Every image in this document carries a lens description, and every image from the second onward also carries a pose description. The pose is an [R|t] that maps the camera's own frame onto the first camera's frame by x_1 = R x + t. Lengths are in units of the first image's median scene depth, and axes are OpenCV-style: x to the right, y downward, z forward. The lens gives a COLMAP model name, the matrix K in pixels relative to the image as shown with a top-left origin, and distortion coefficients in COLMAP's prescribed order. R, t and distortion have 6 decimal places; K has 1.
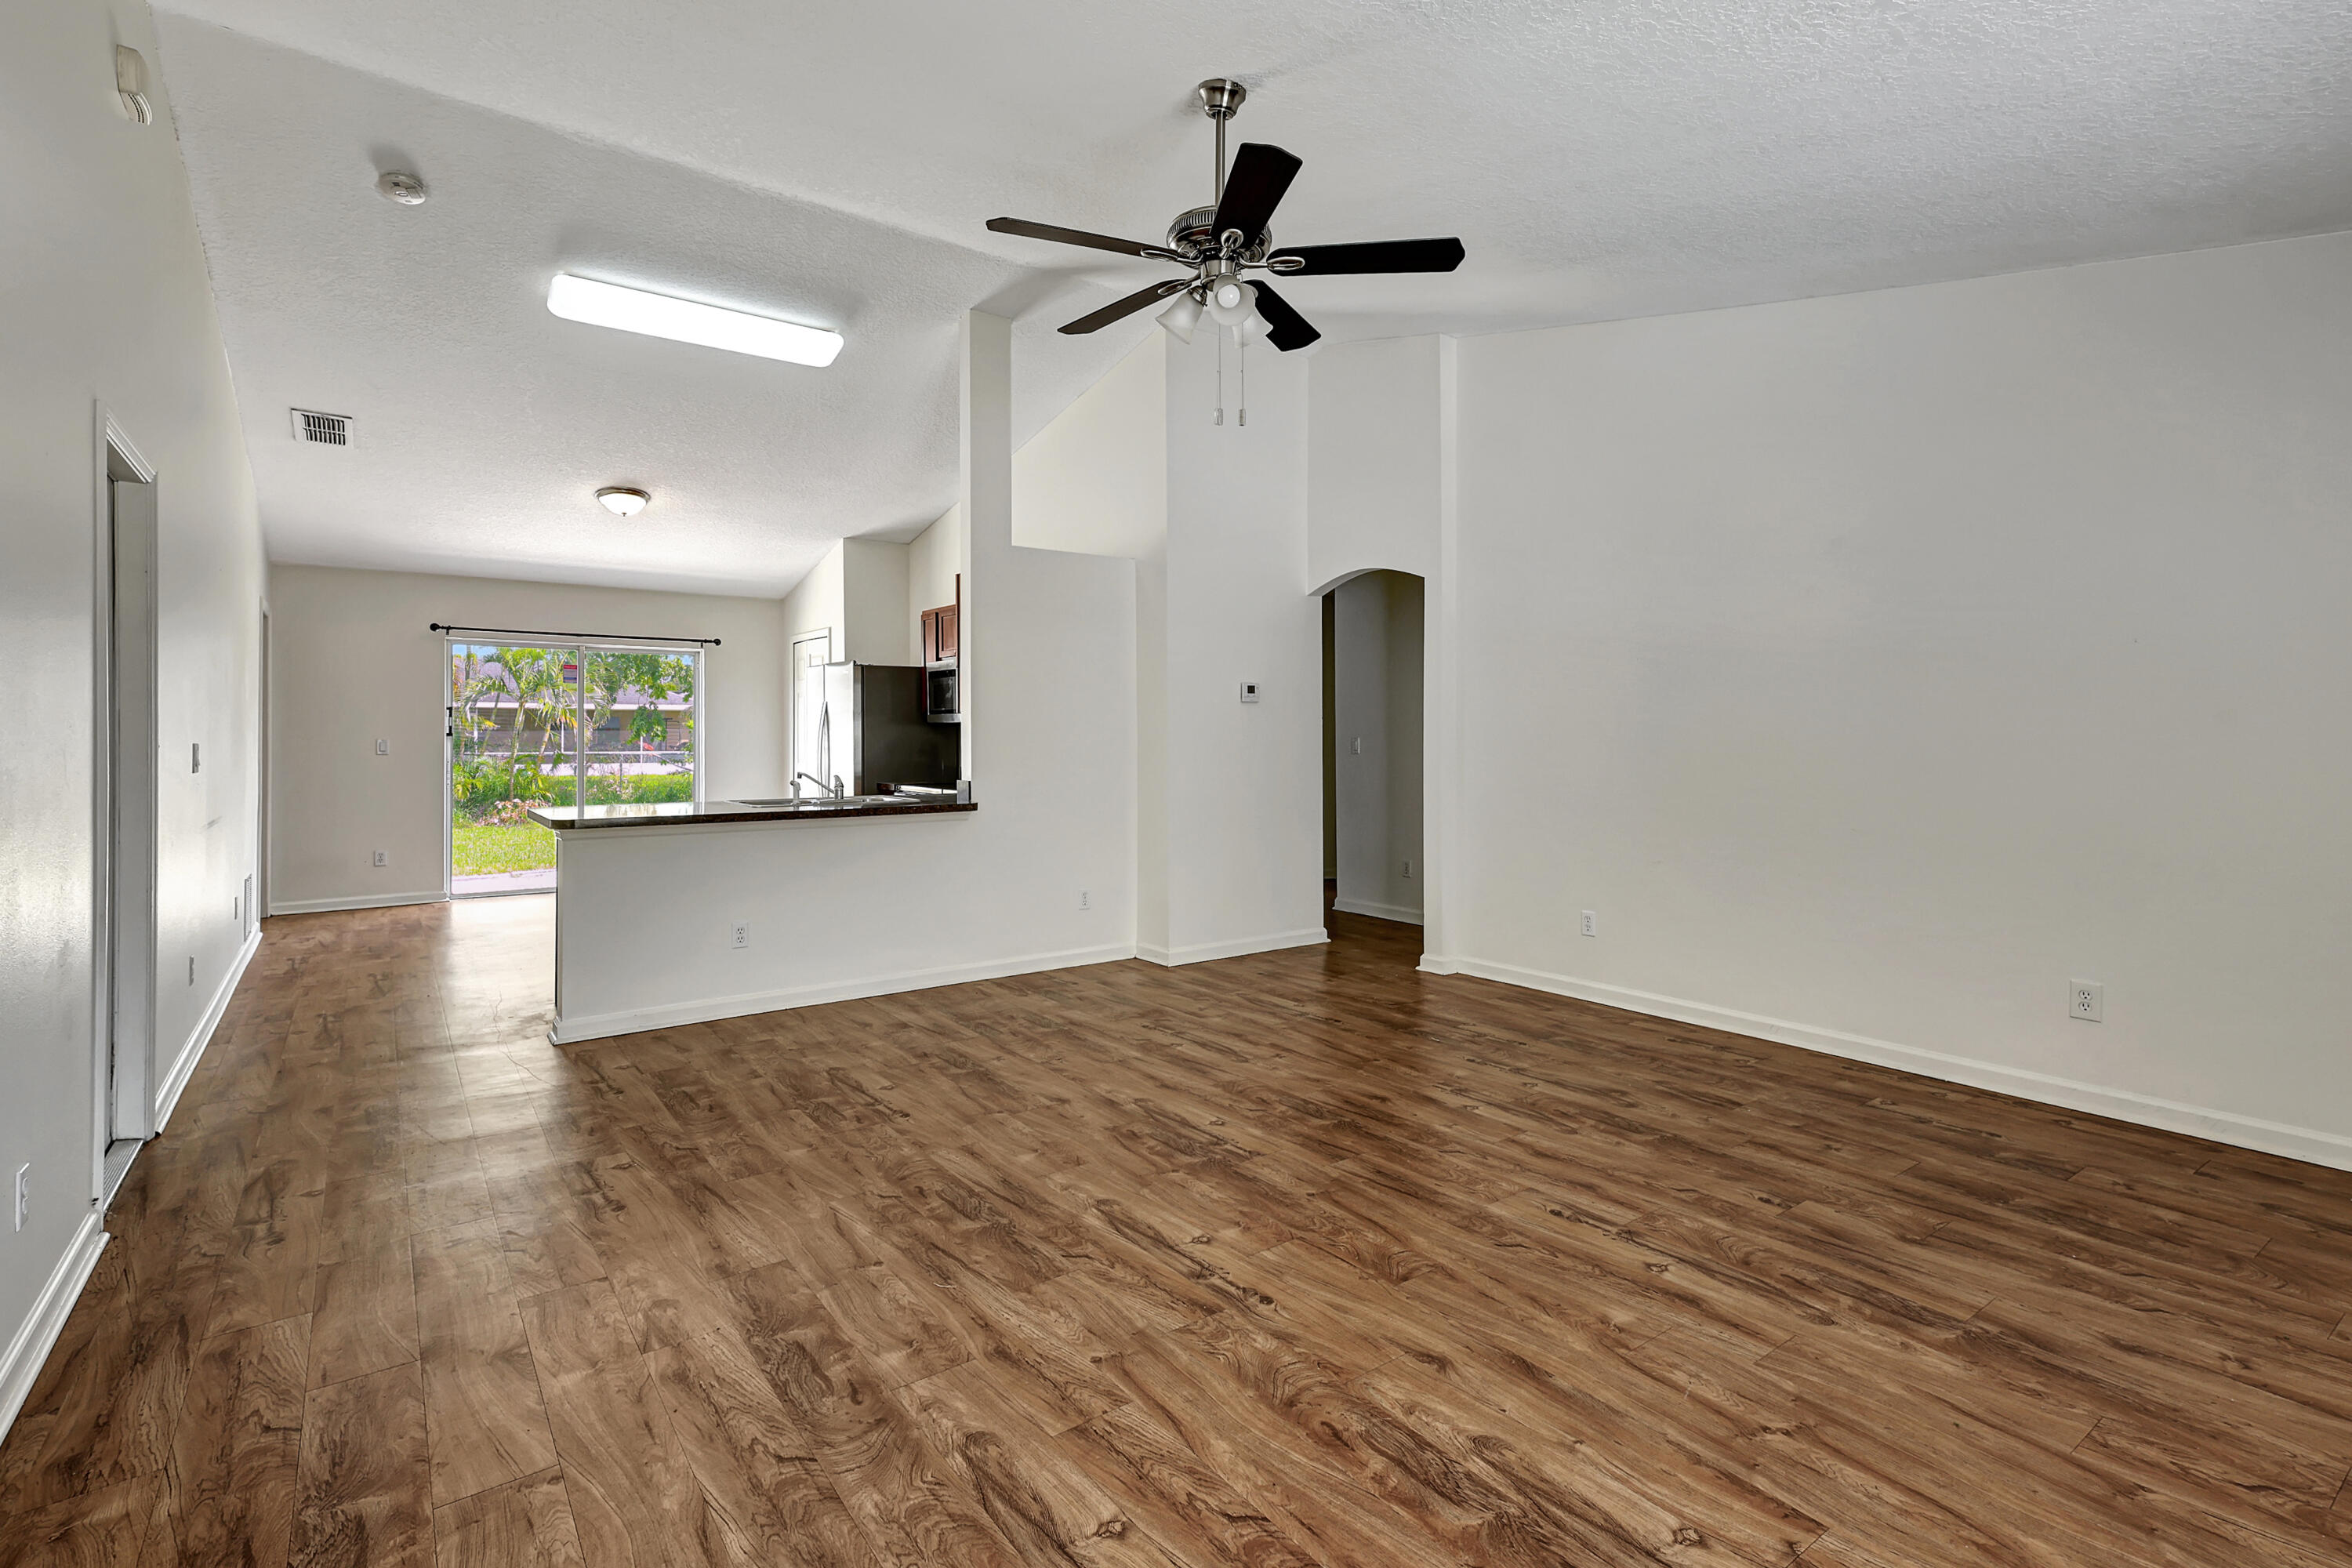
lens RADIAL K [[1102.3, 0, 1183.3], [0, 1102.3, 718.6], [0, 0, 1]] dist [0.017810, -0.000312]
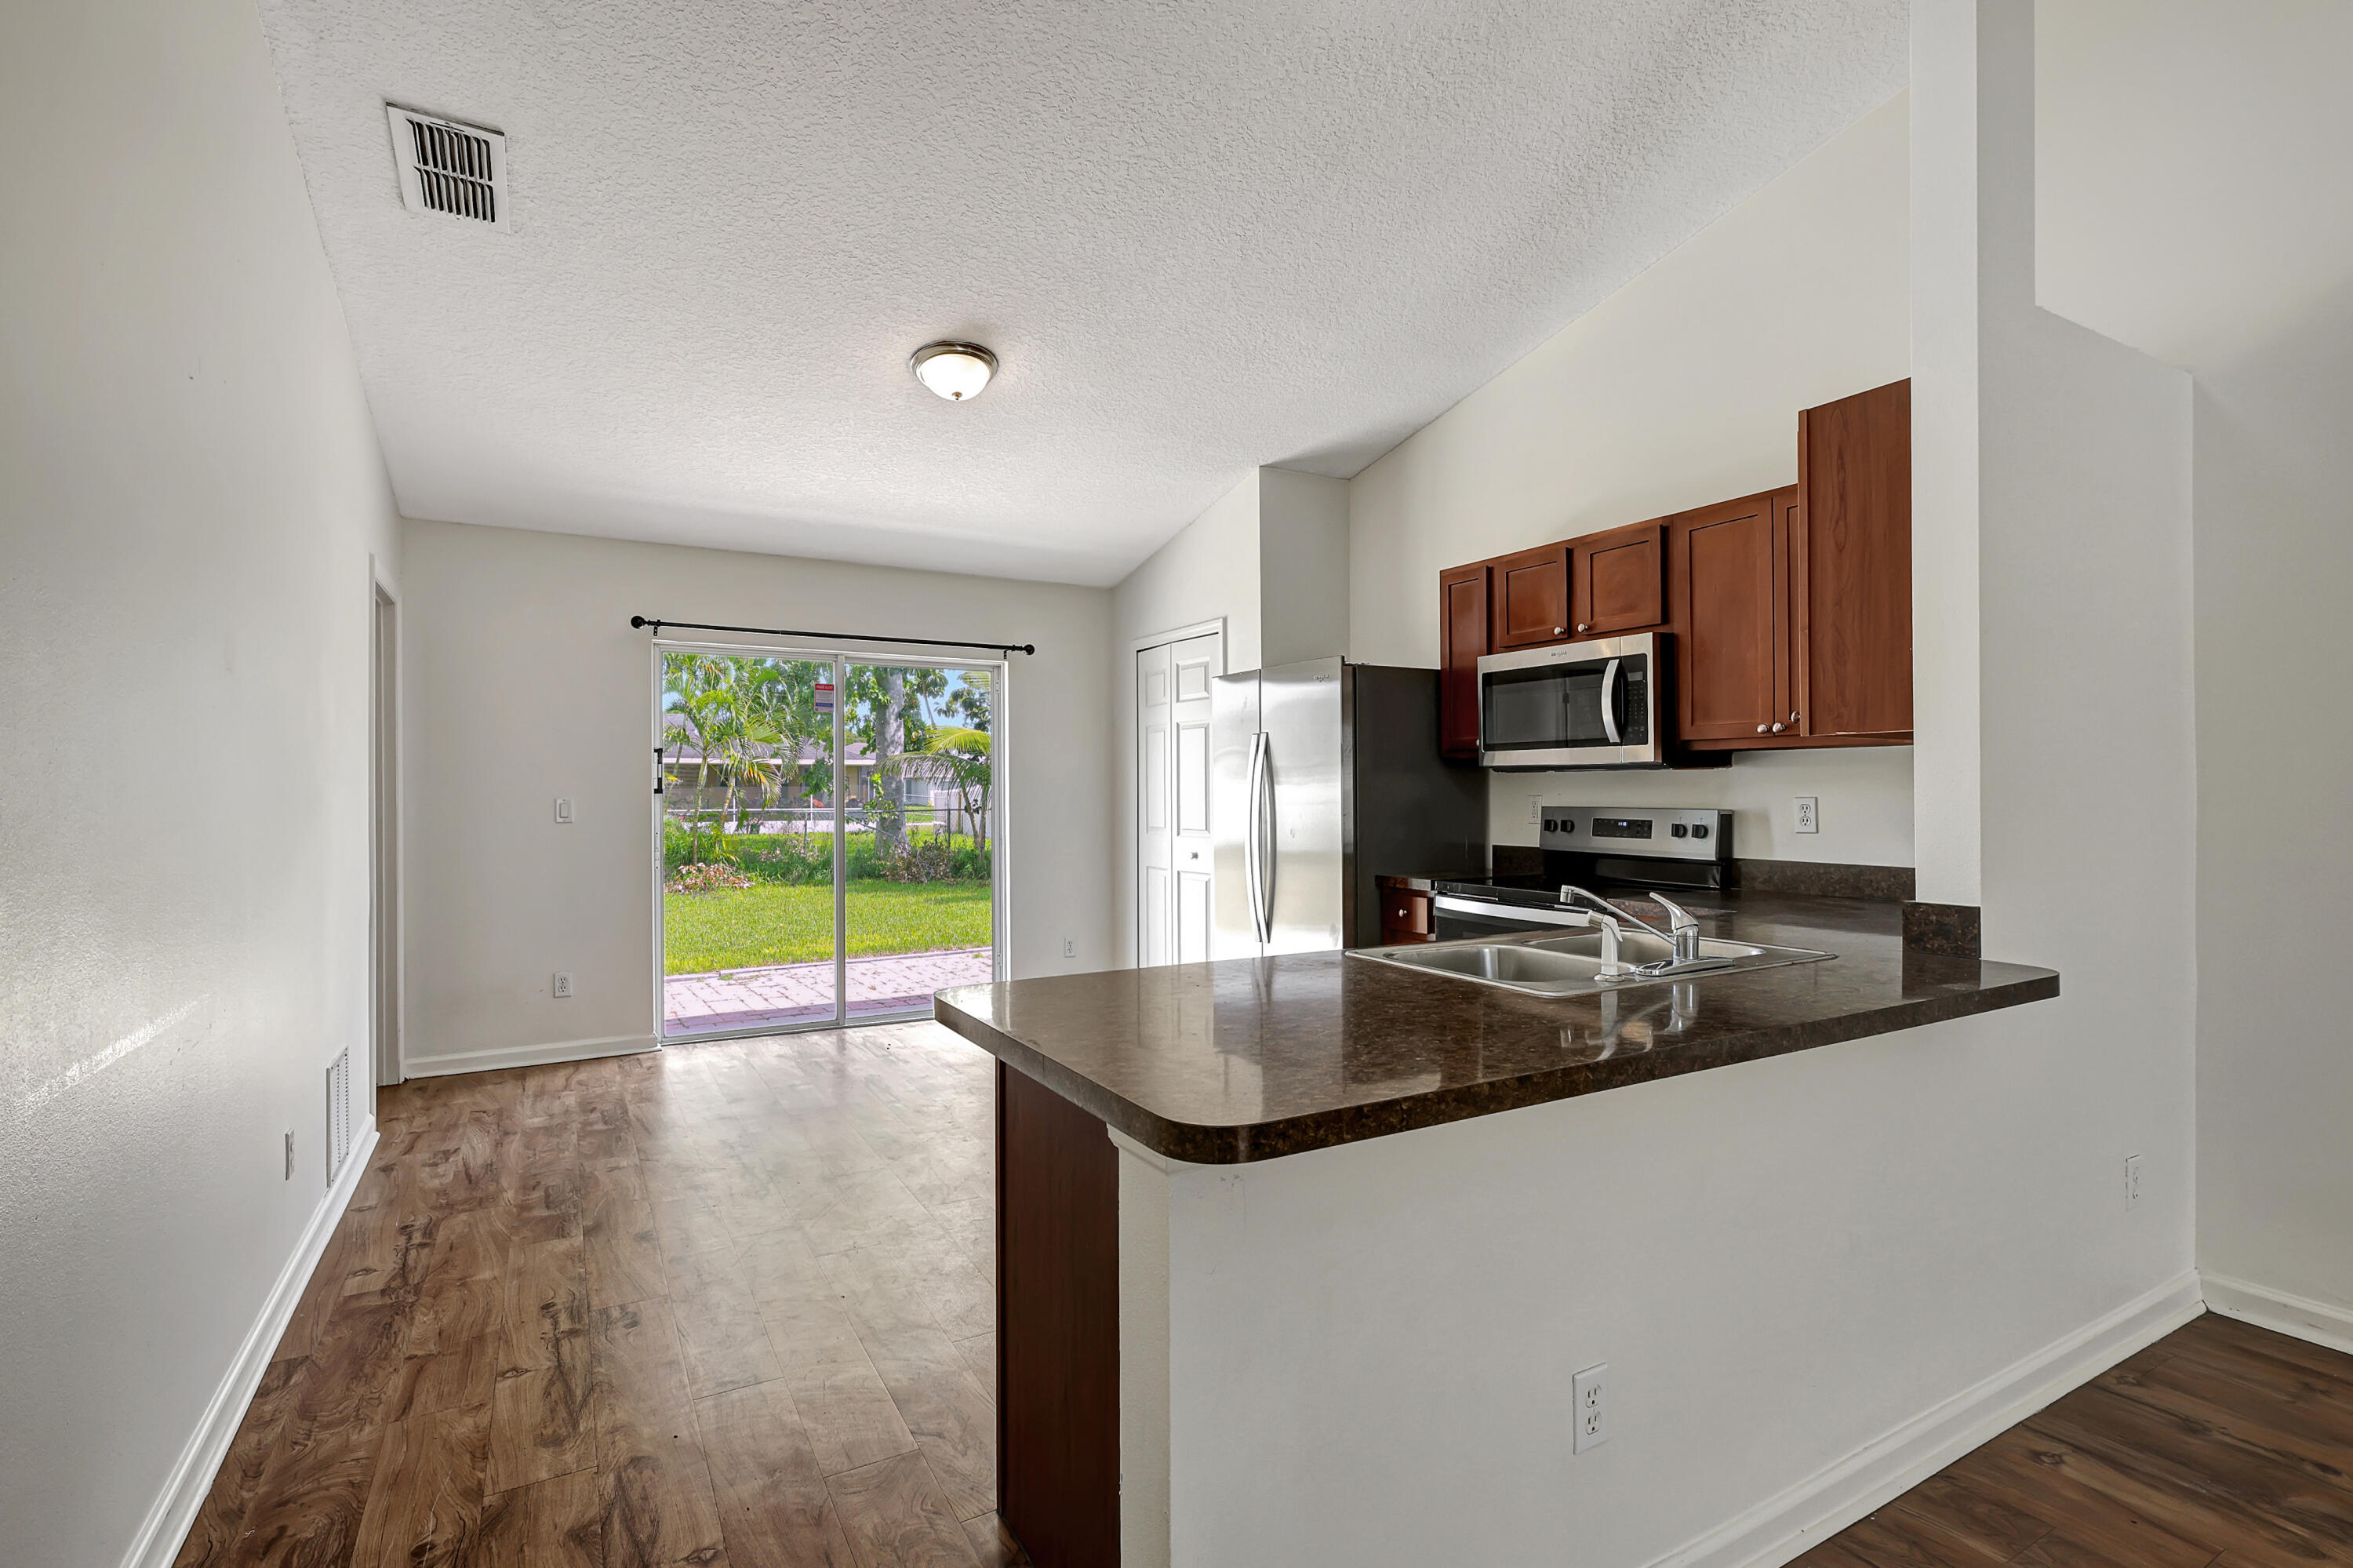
lens RADIAL K [[1093.1, 0, 1176.5], [0, 1093.1, 784.0], [0, 0, 1]] dist [0.001964, 0.000120]
pose [[0.993448, -0.001790, -0.114273, -0.288841], [0.002506, 0.999978, 0.006125, 0.008402], [0.114259, -0.006371, 0.993431, 0.402276]]
